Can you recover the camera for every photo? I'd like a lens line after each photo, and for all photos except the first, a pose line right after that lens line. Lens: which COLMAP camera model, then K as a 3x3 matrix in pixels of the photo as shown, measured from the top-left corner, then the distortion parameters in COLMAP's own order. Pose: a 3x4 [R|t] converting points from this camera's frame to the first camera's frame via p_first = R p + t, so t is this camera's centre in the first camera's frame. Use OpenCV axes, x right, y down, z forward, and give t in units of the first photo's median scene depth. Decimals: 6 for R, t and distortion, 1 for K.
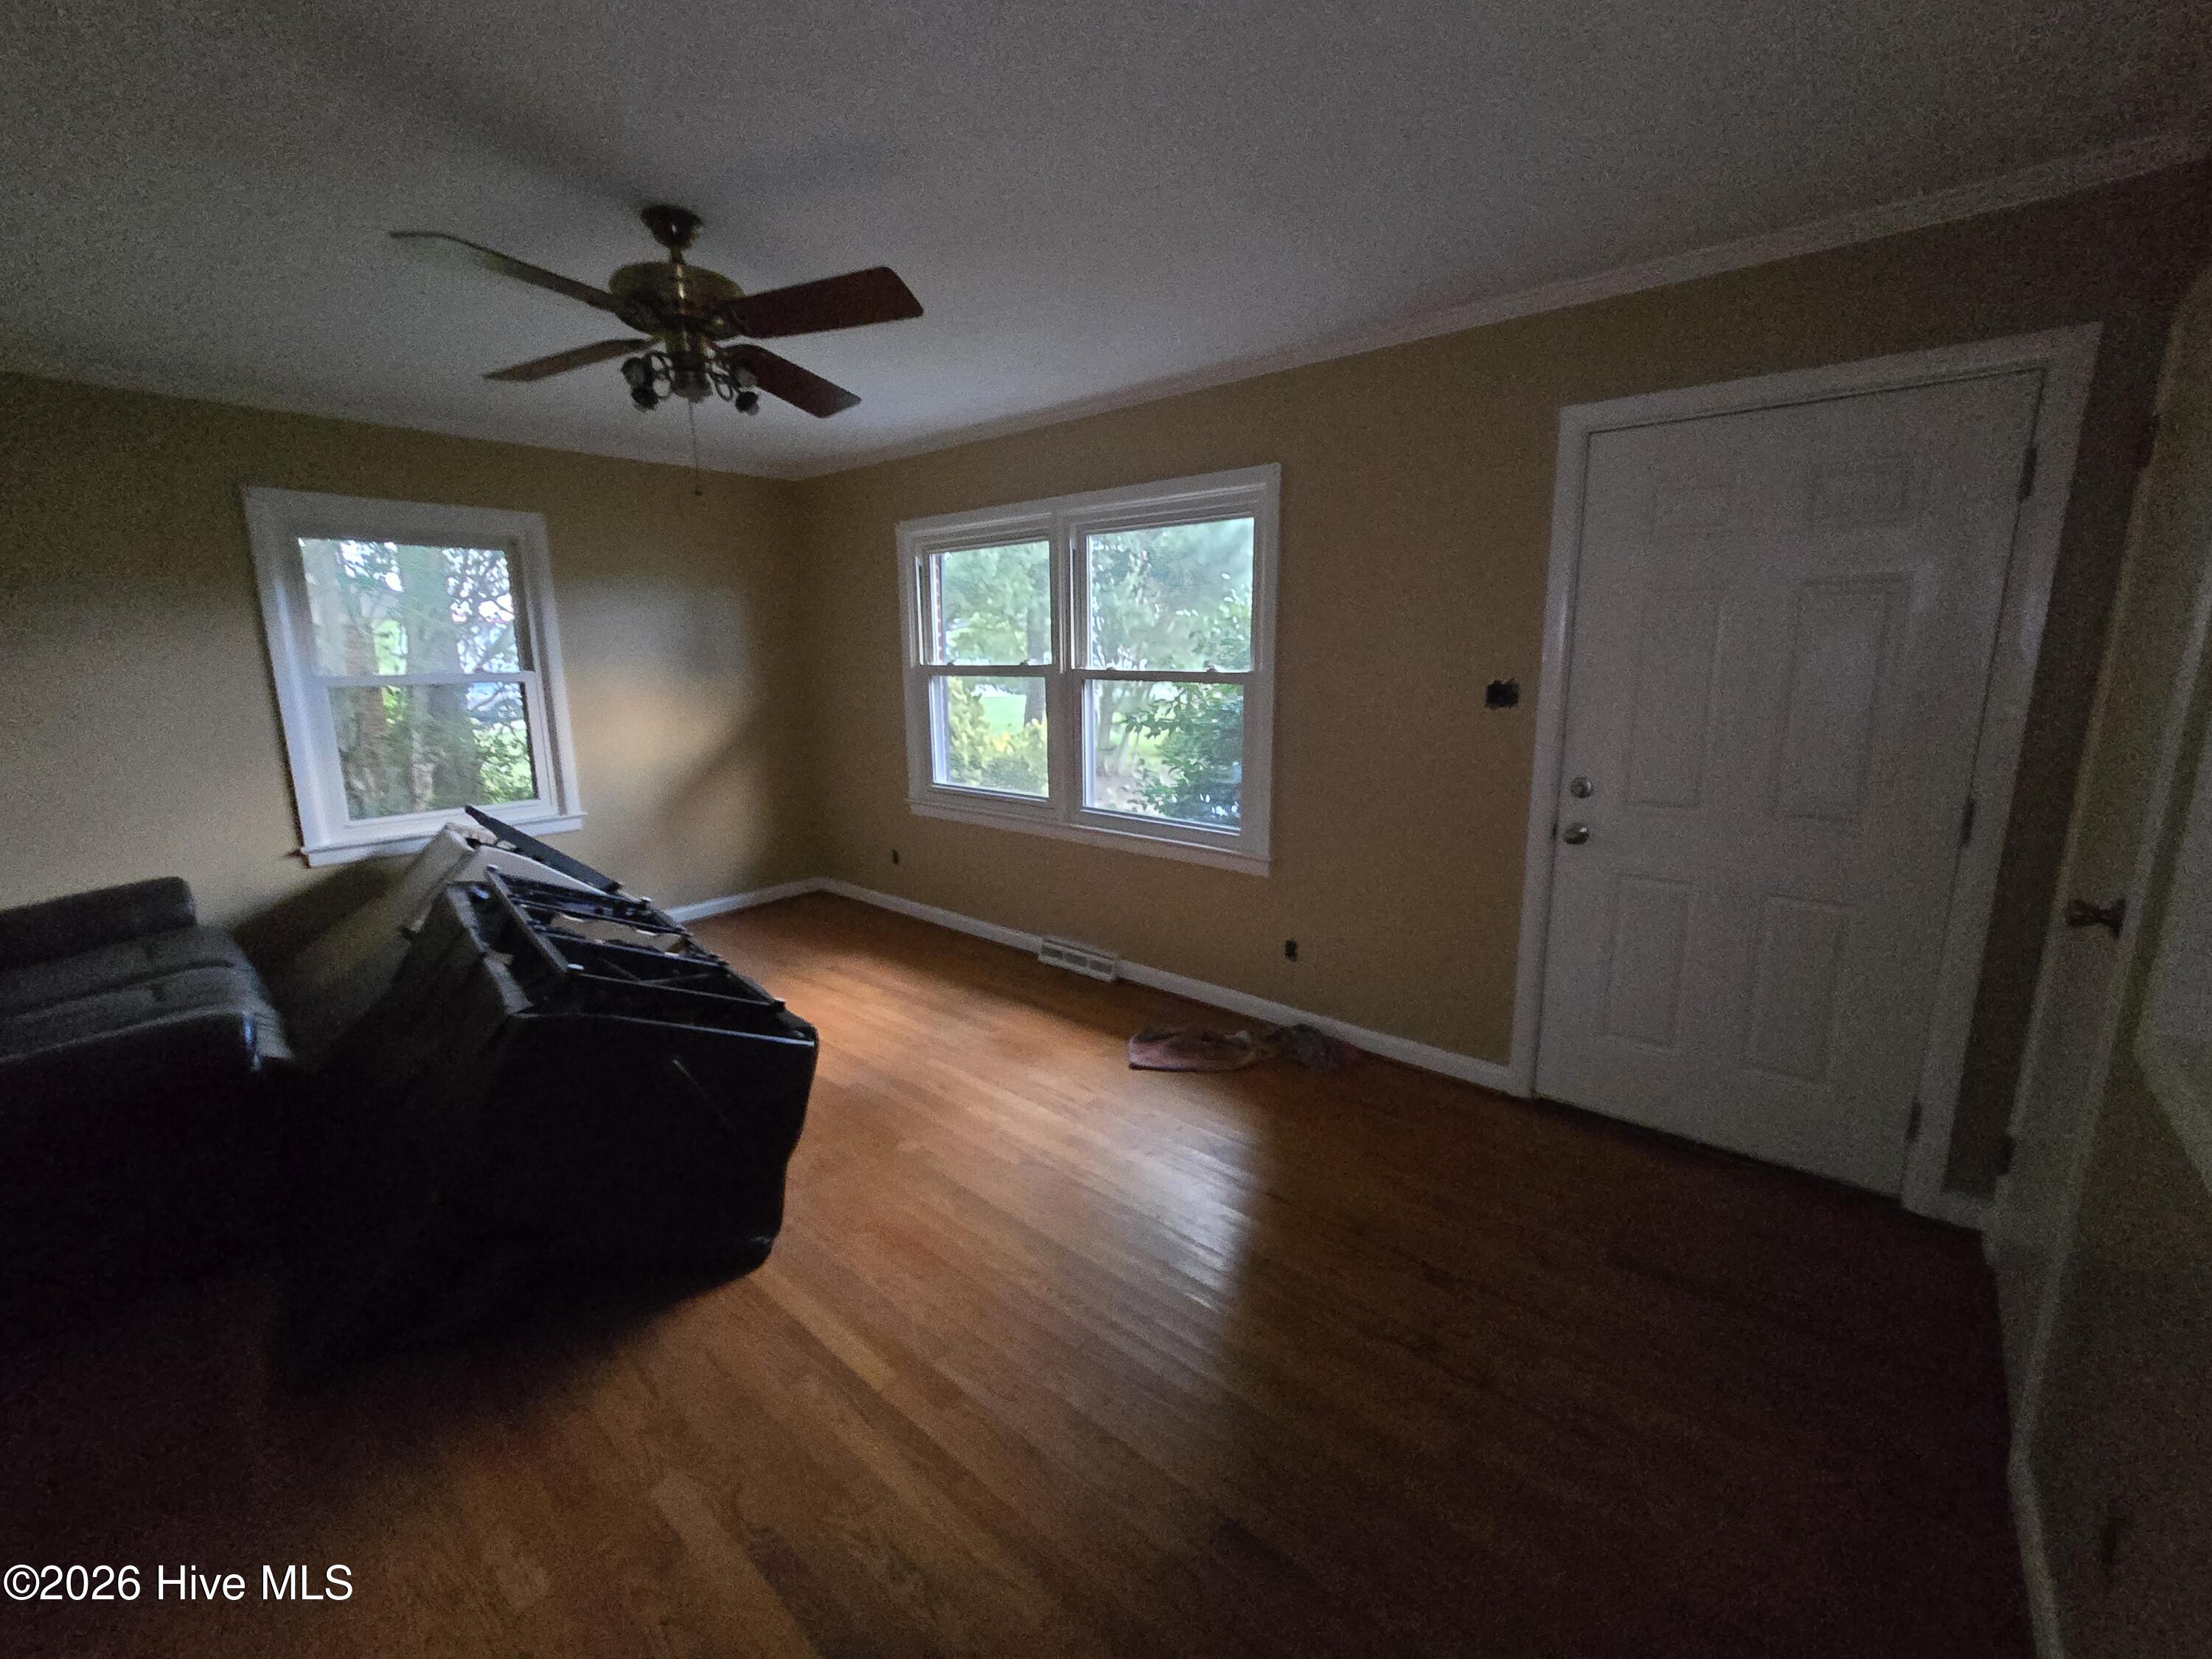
lens RADIAL K [[909.2, 0, 1110.8], [0, 909.2, 831.9], [0, 0, 1]] dist [-0.002219, 0.000793]
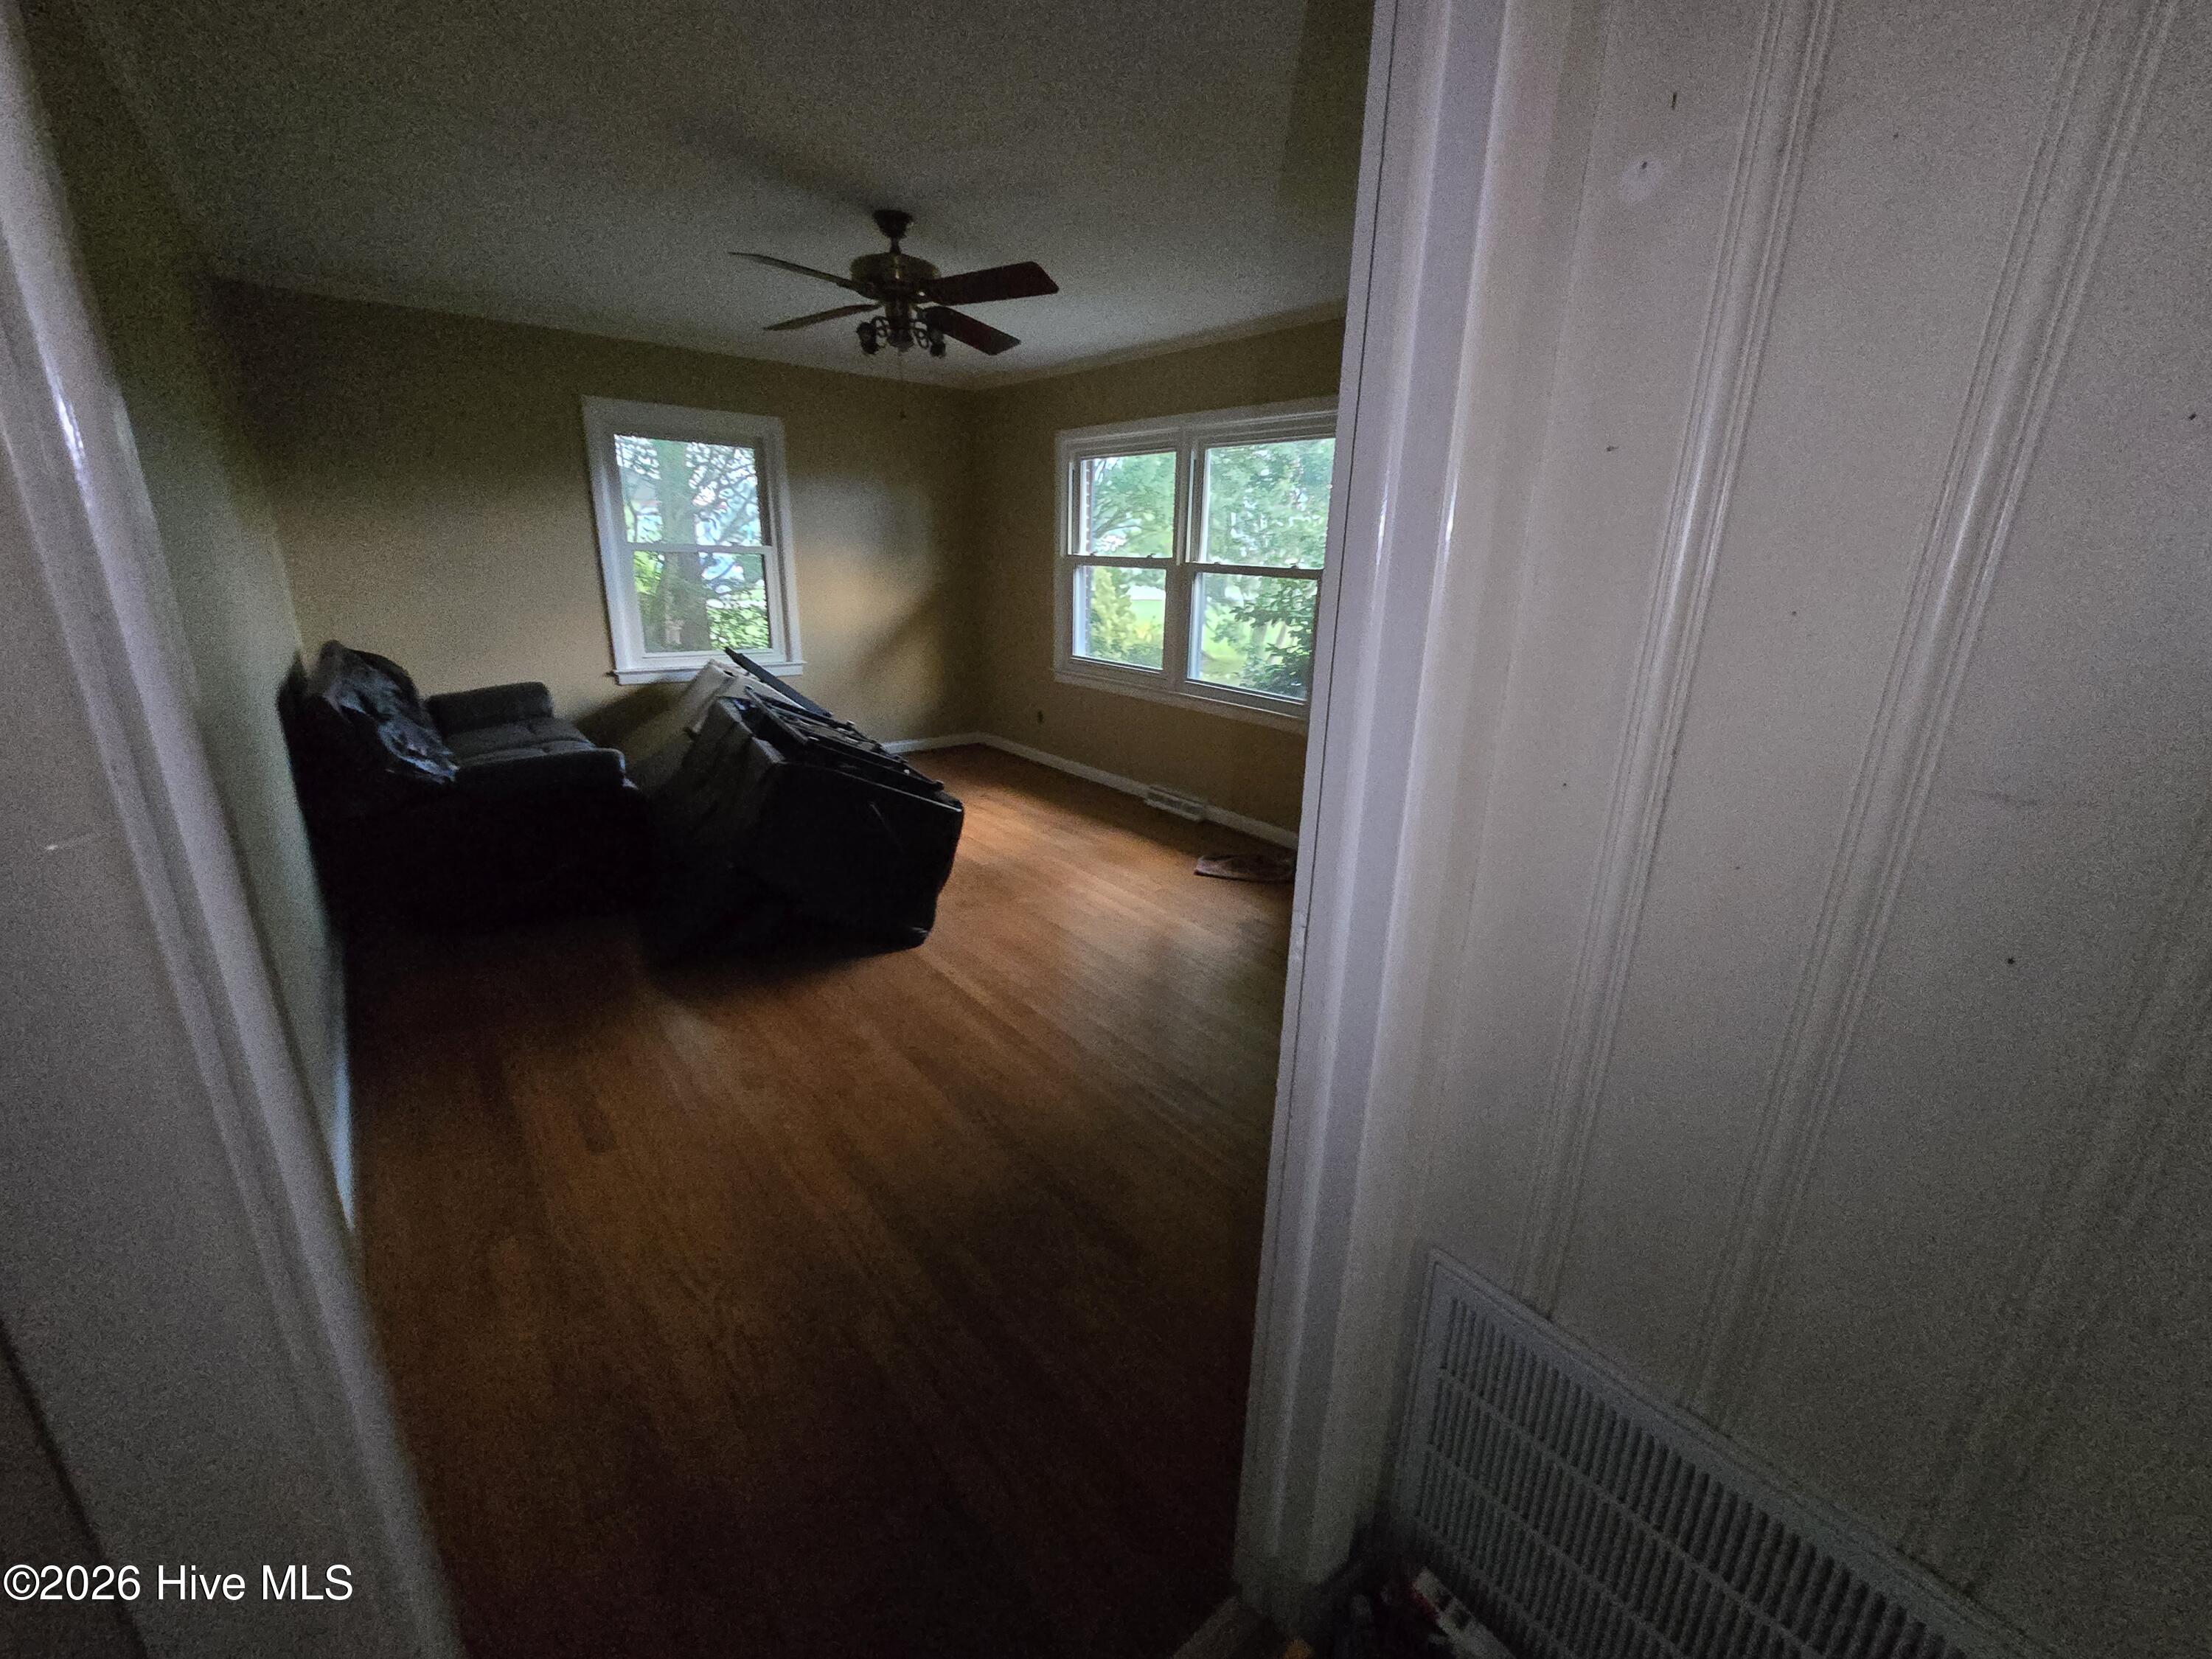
lens RADIAL K [[897.0, 0, 1134.2], [0, 897.0, 833.8], [0, 0, 1]] dist [-0.002841, 0.000118]
pose [[0.985609, 0.088073, -0.144287, 0.104272], [-0.072504, 0.991303, 0.109826, 0.059605], [0.152705, -0.097784, 0.983422, -0.247102]]
